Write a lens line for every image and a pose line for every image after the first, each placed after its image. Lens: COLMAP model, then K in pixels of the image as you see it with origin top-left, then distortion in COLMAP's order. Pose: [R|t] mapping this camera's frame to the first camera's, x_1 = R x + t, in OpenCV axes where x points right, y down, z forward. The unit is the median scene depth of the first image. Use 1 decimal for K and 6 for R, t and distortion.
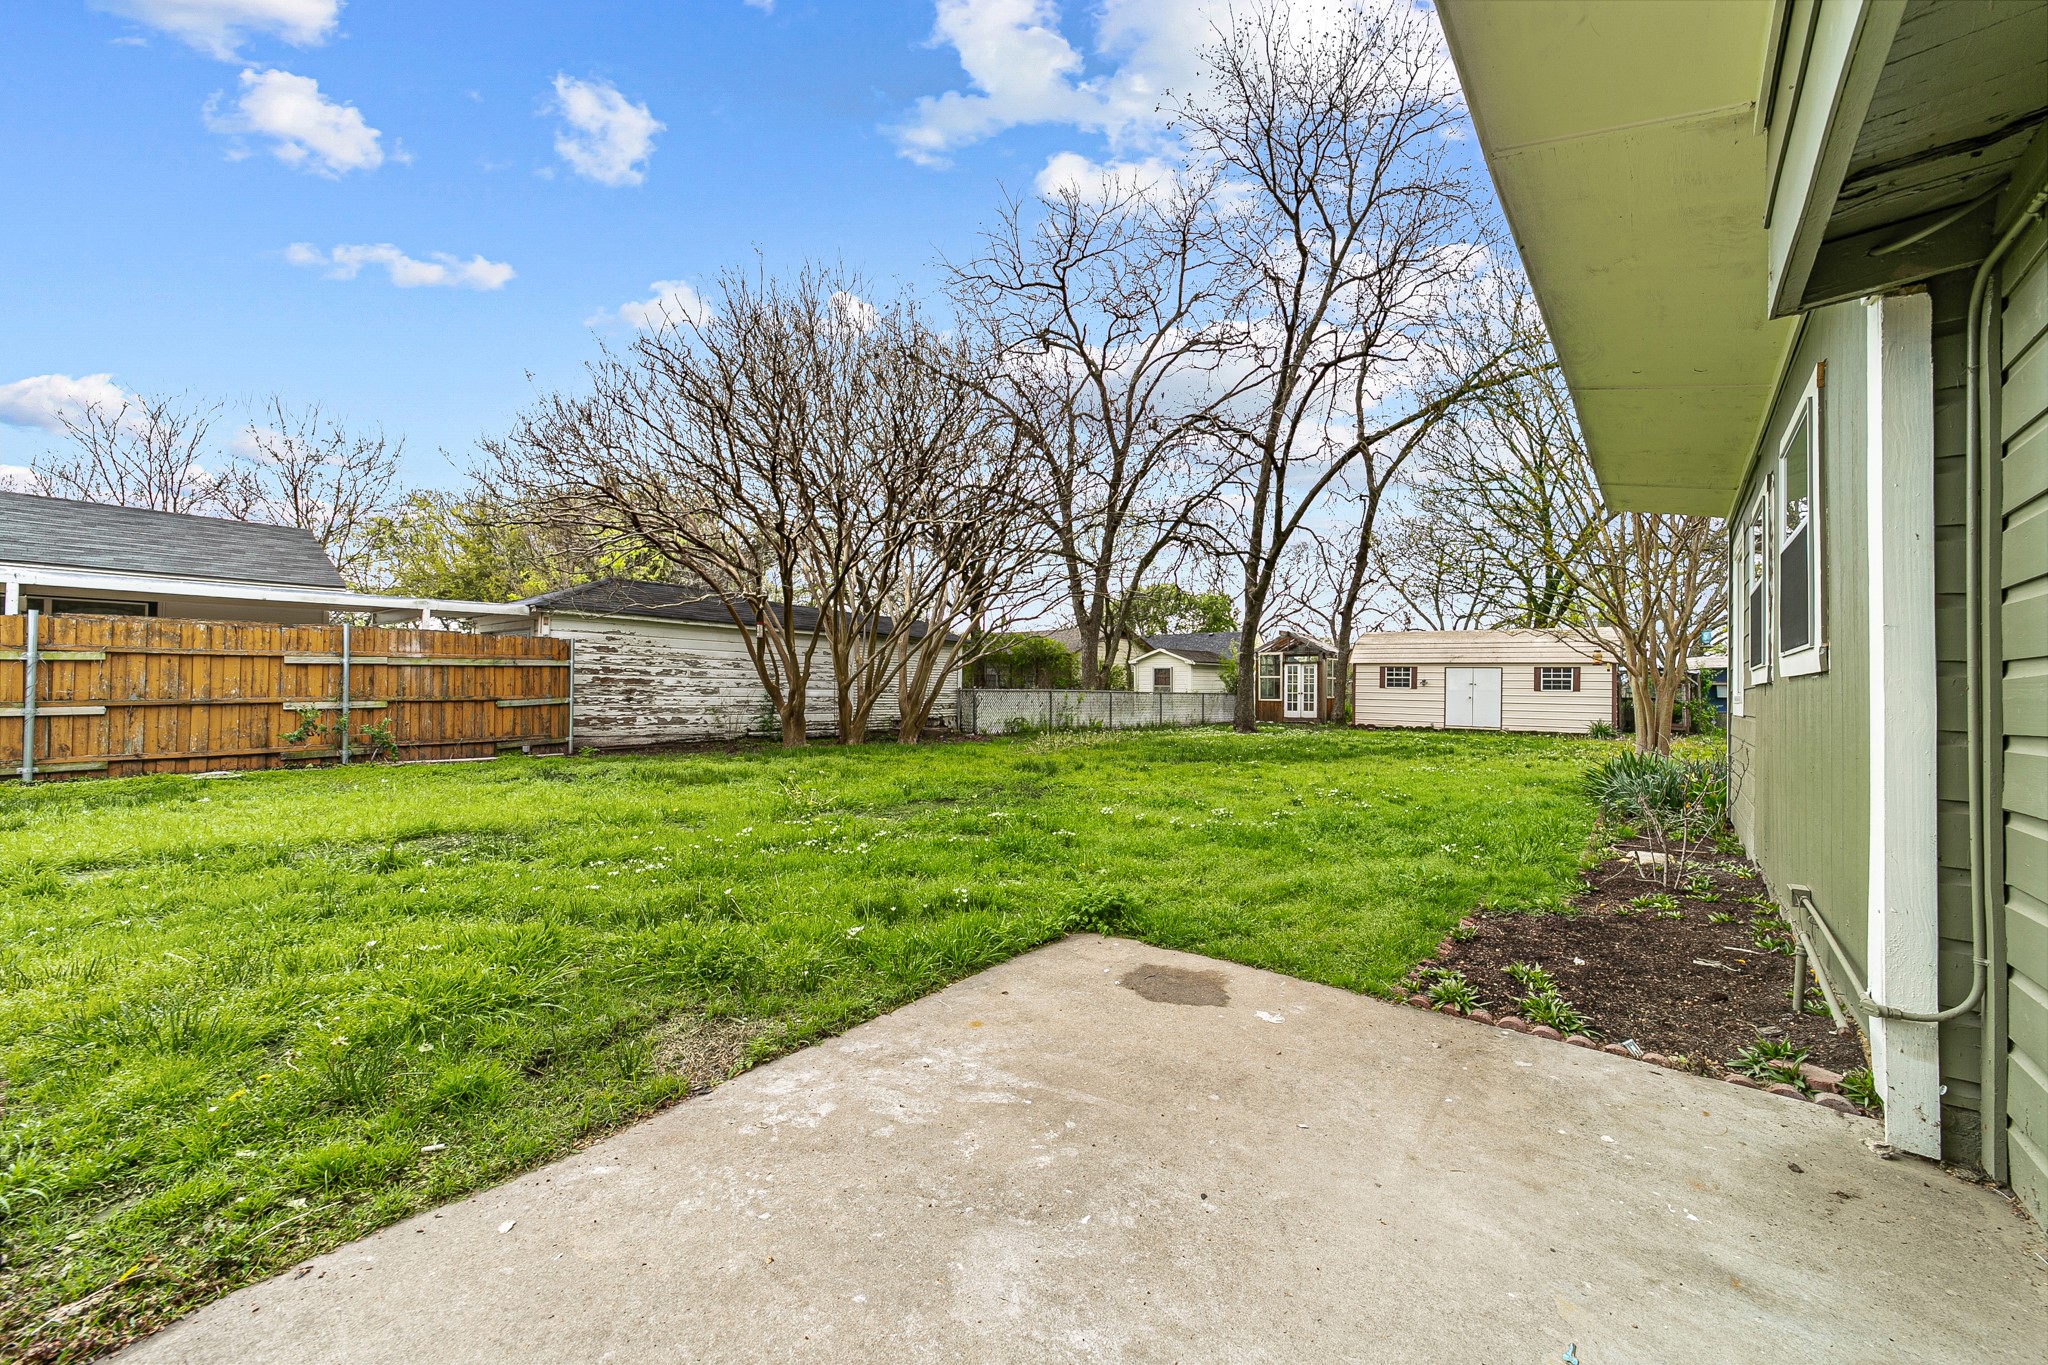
lens RADIAL K [[789.2, 0, 1034.7], [0, 789.2, 679.7], [0, 0, 1]] dist [-0.014881, 0.008611]
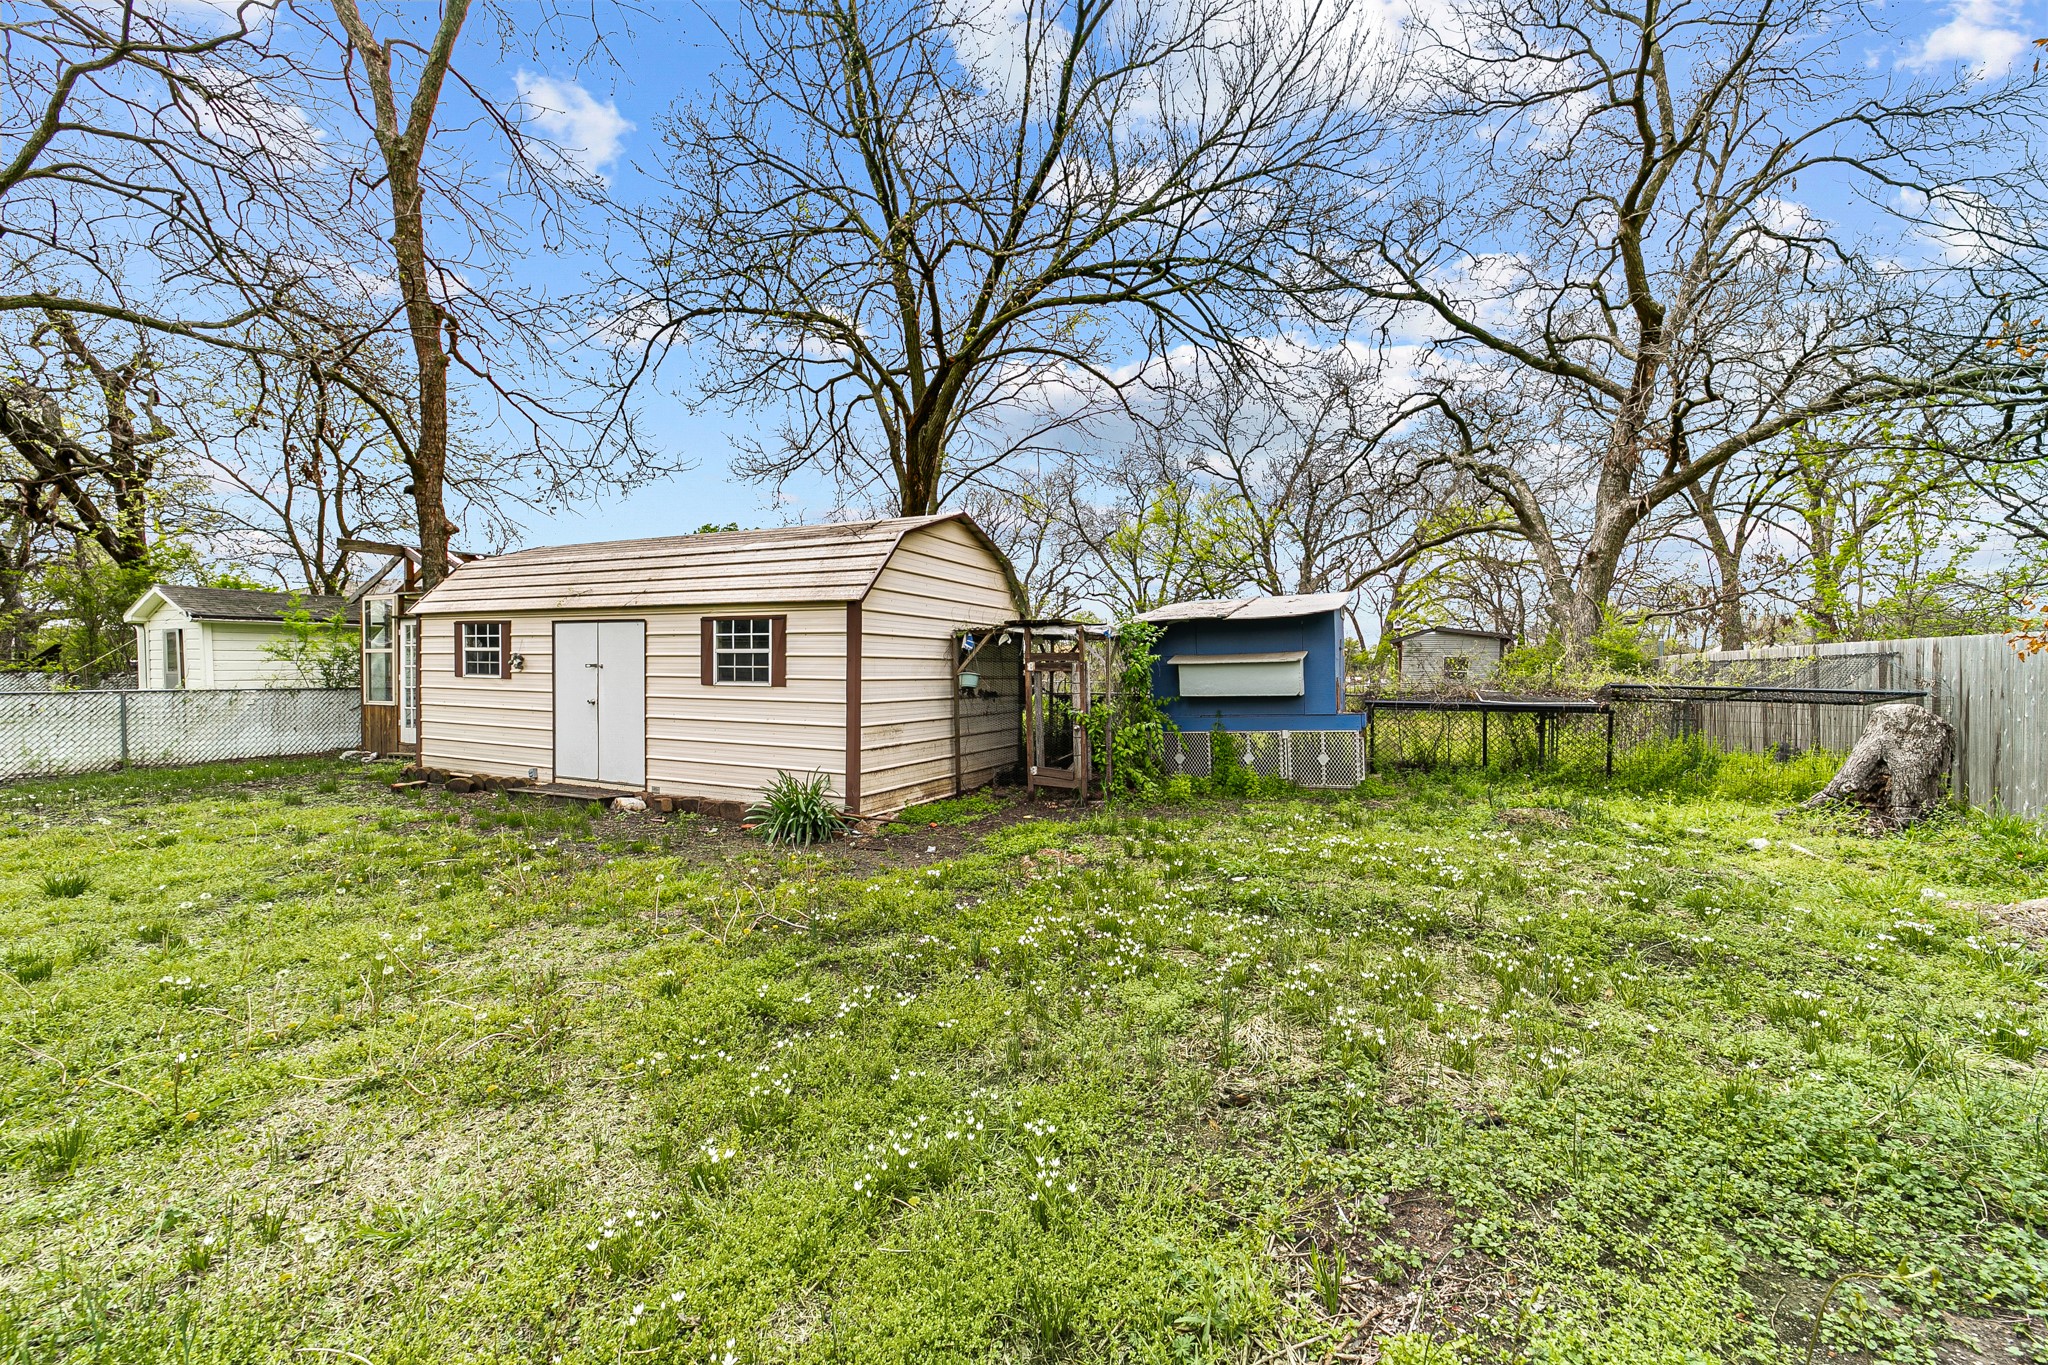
lens RADIAL K [[789.2, 0, 1034.7], [0, 789.2, 679.7], [0, 0, 1]] dist [-0.014881, 0.008611]
pose [[0.974670, -0.008400, 0.223490, 0.632374], [0.003325, 0.999728, 0.023077, 0.003926], [-0.223623, -0.021749, 0.974433, 0.560159]]
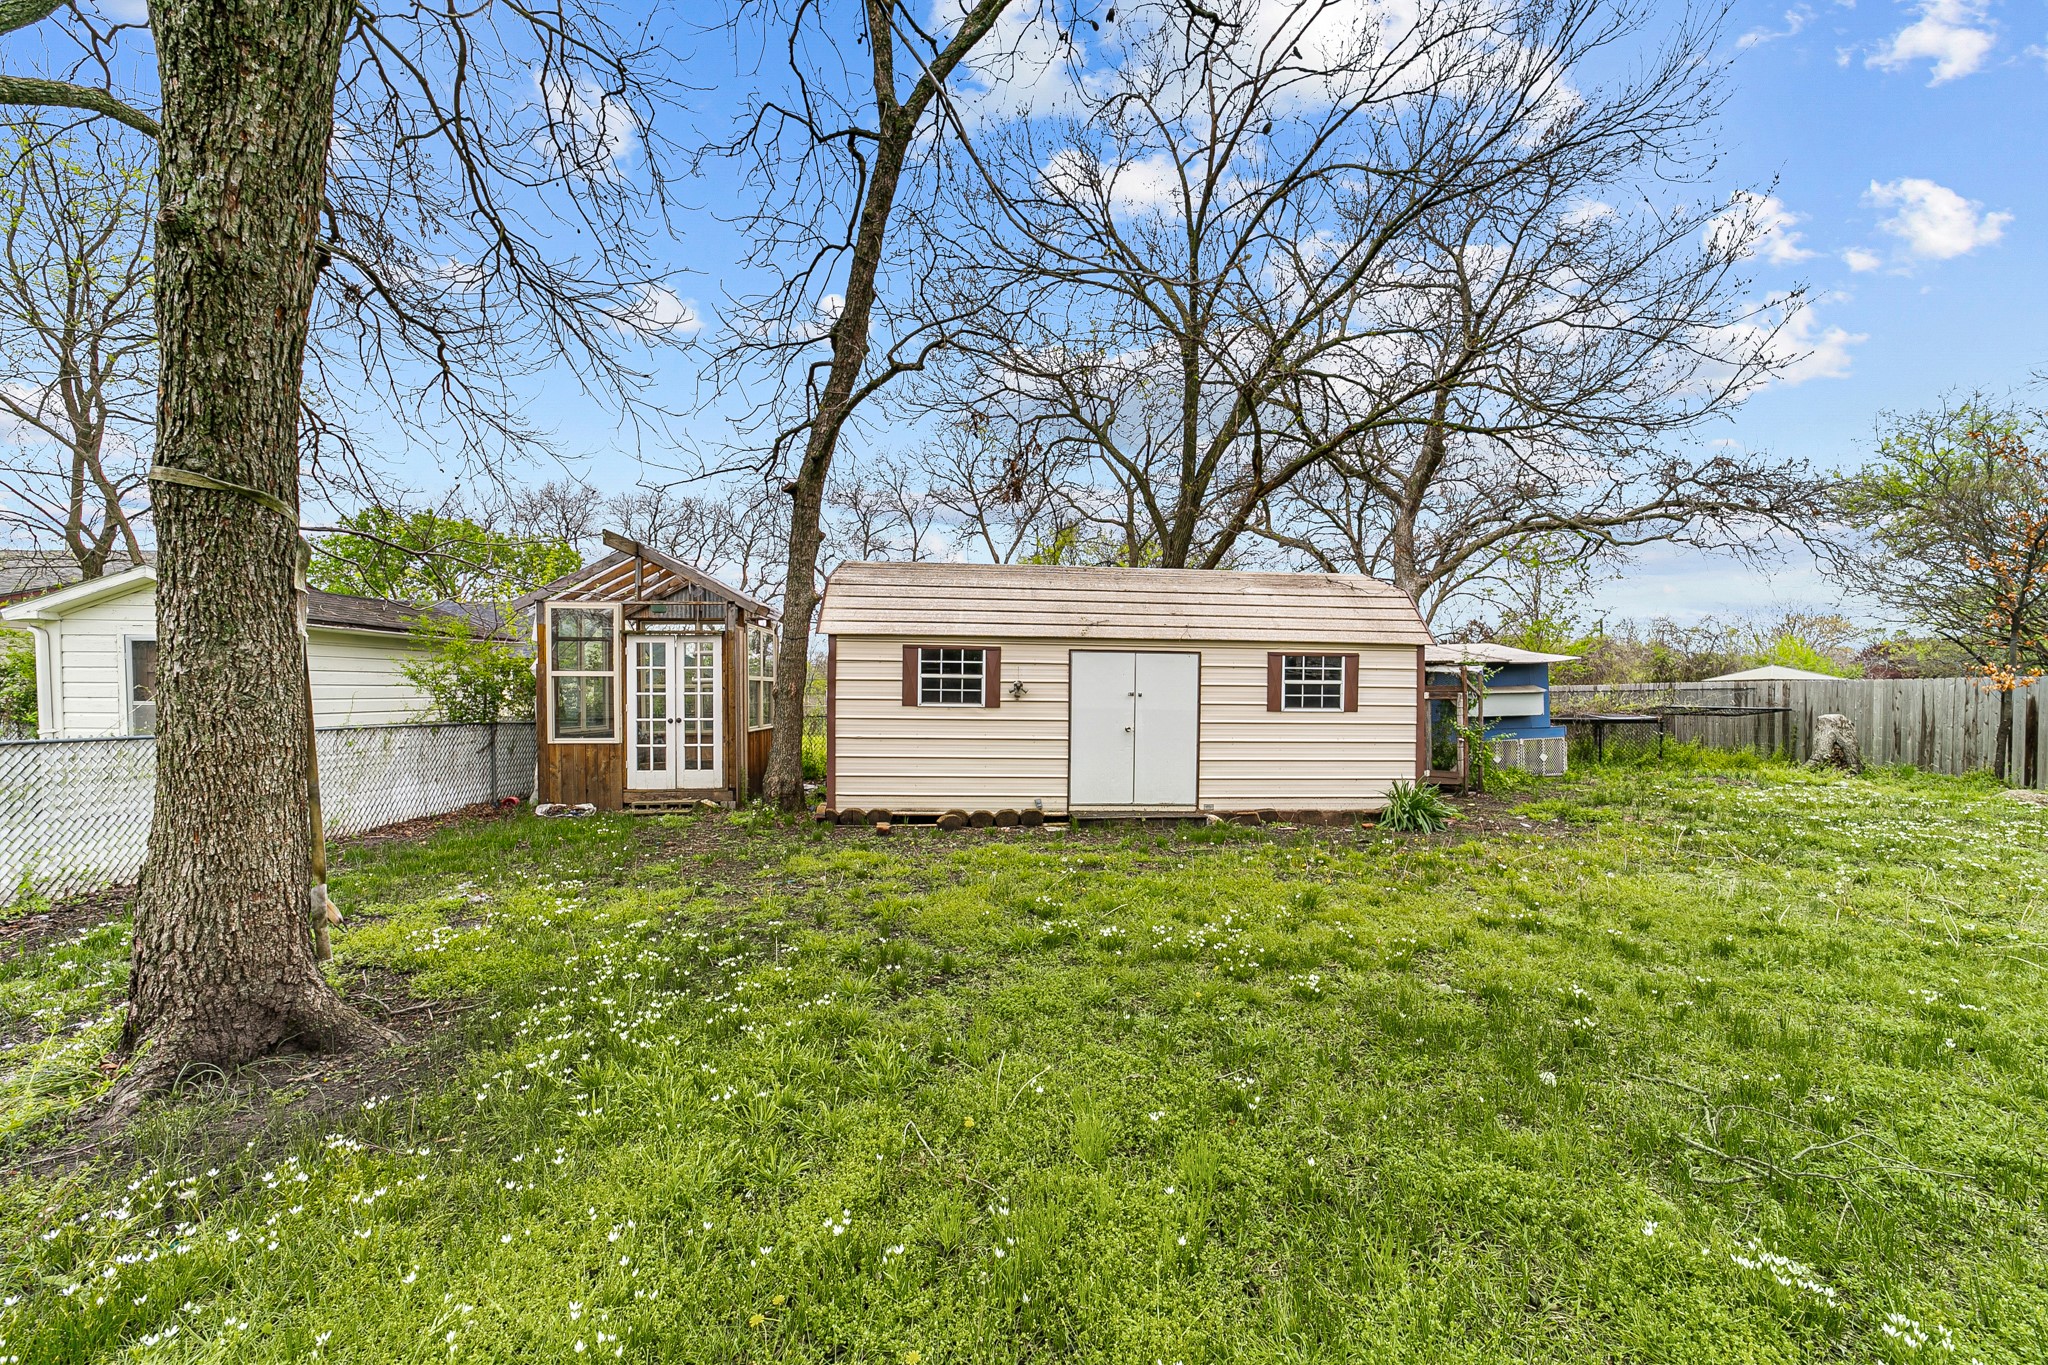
lens RADIAL K [[801.2, 0, 1041.1], [0, 801.2, 703.3], [0, 0, 1]] dist [-0.001218, -0.000030]
pose [[0.750094, -0.012571, 0.661212, 0.247512], [-0.002117, 0.999769, 0.021409, 0.001494], [-0.661328, -0.017458, 0.749893, 0.690848]]
